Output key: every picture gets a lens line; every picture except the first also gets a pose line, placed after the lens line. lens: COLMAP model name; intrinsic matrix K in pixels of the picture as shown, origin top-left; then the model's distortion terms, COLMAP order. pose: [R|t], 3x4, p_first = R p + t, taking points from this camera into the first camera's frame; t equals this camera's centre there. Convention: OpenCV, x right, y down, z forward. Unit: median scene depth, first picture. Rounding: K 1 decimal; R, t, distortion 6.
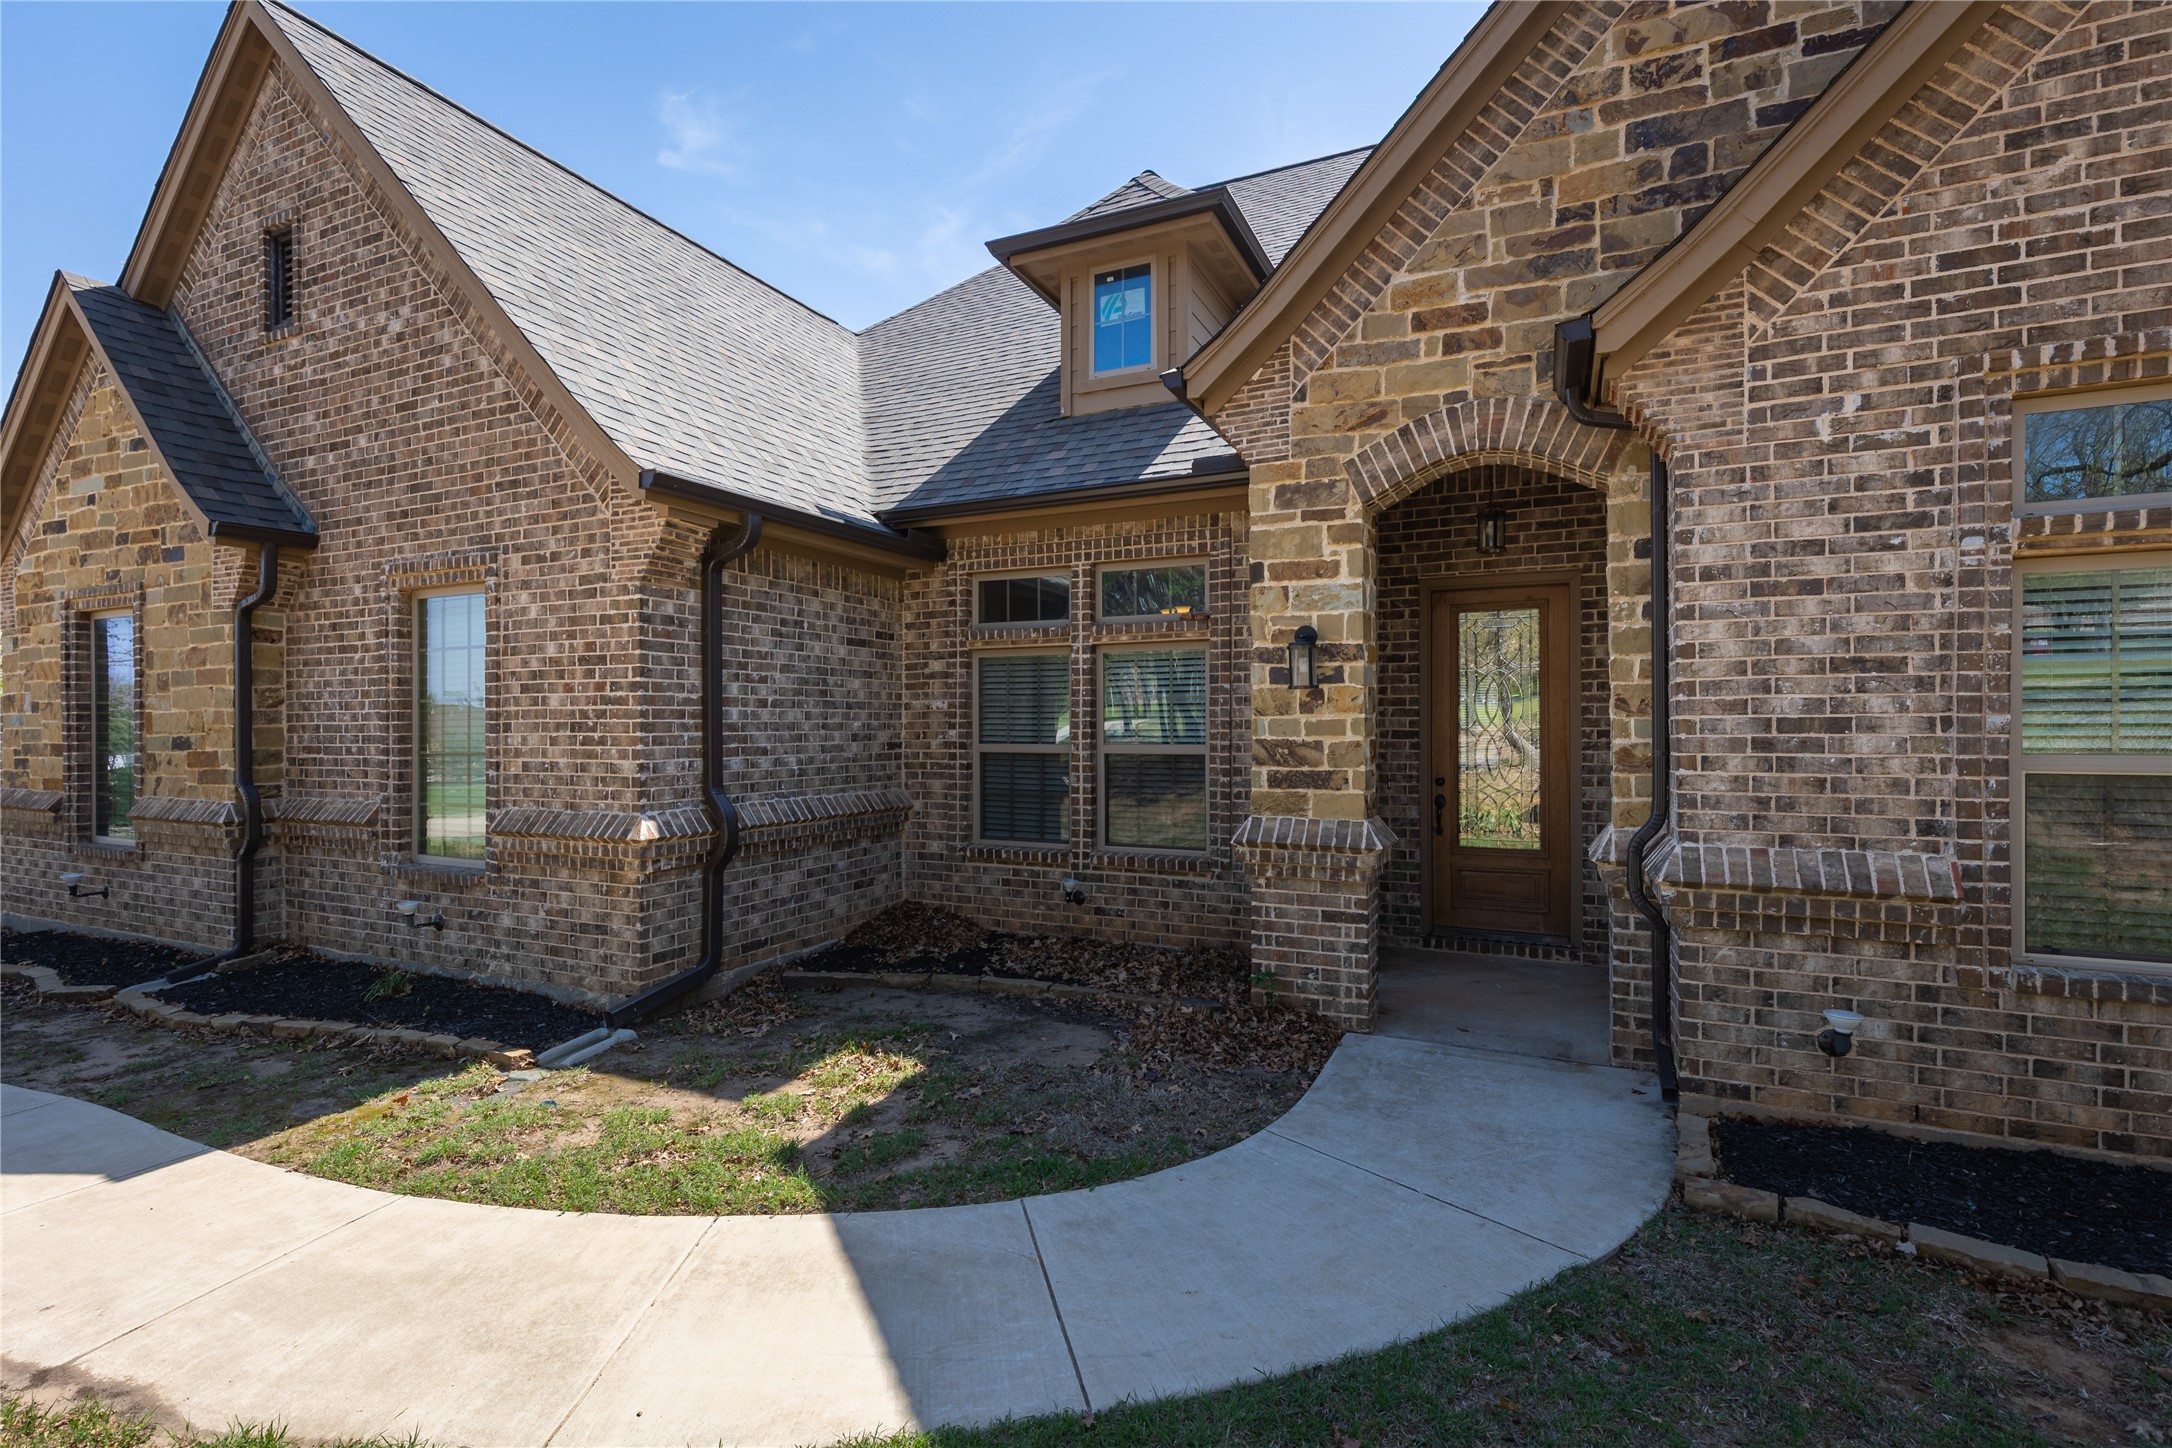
lens RADIAL K [[972.8, 0, 1086.0], [0, 972.8, 724.0], [0, 0, 1]] dist [0.004425, -0.000042]
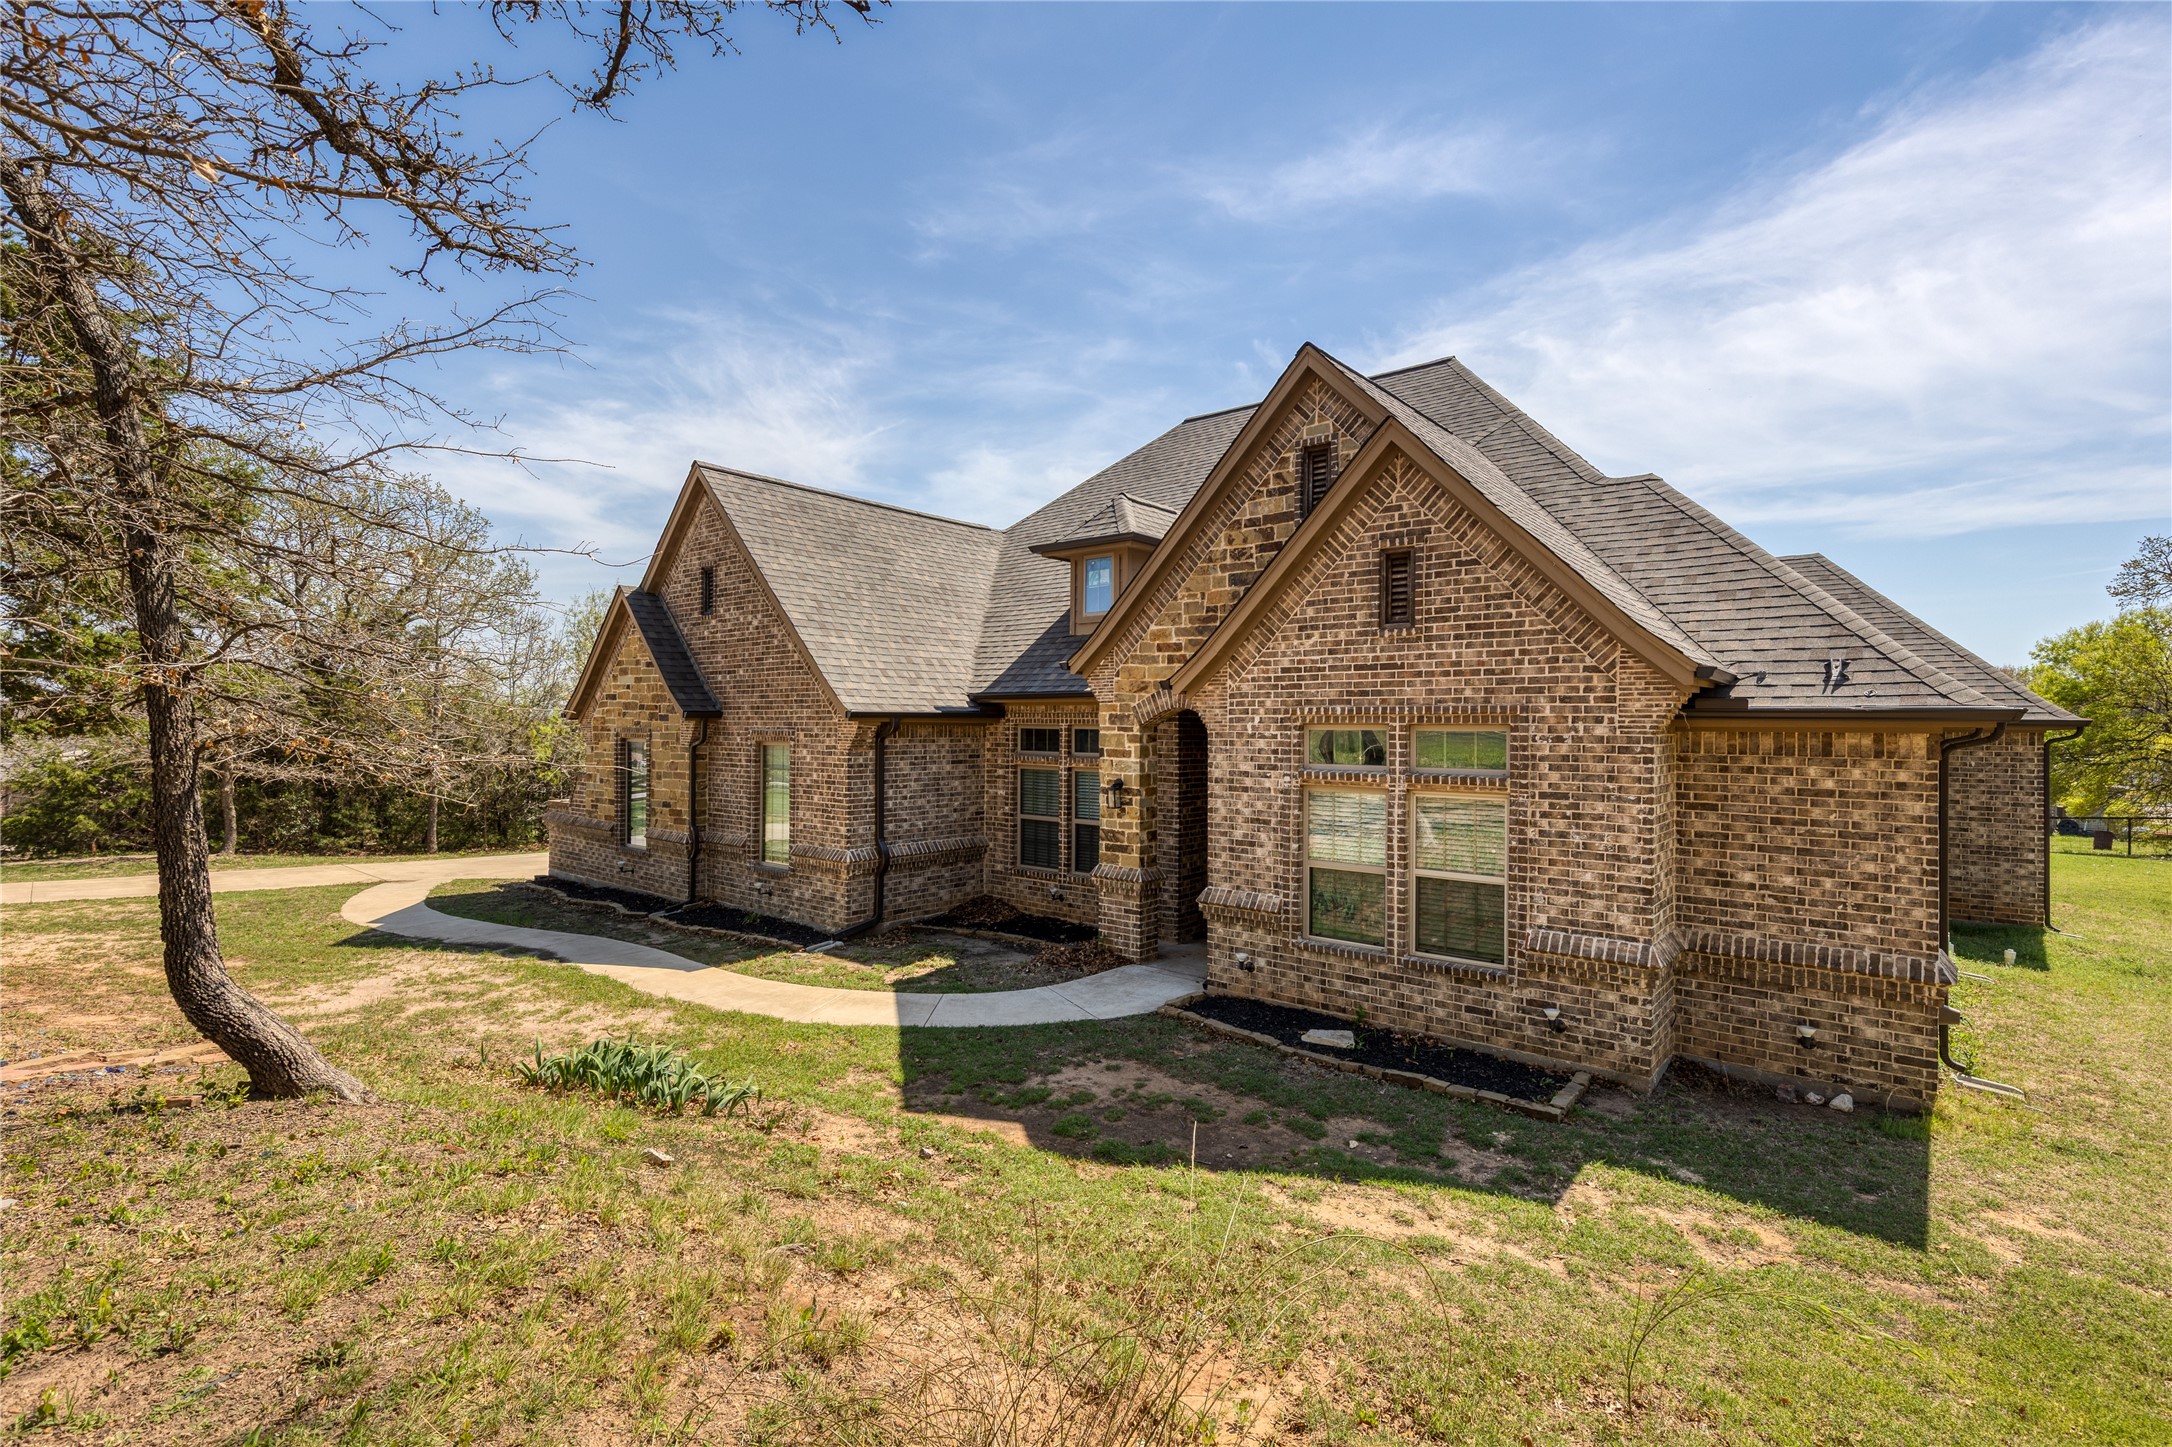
lens RADIAL K [[972.8, 0, 1086.0], [0, 972.8, 723.5], [0, 0, 1]] dist [0.004425, -0.000042]
pose [[0.965770, 0.008041, -0.259274, 0.732736], [-0.008748, 0.999960, -0.001574, -0.224349], [0.259251, 0.003788, 0.965803, -1.161531]]
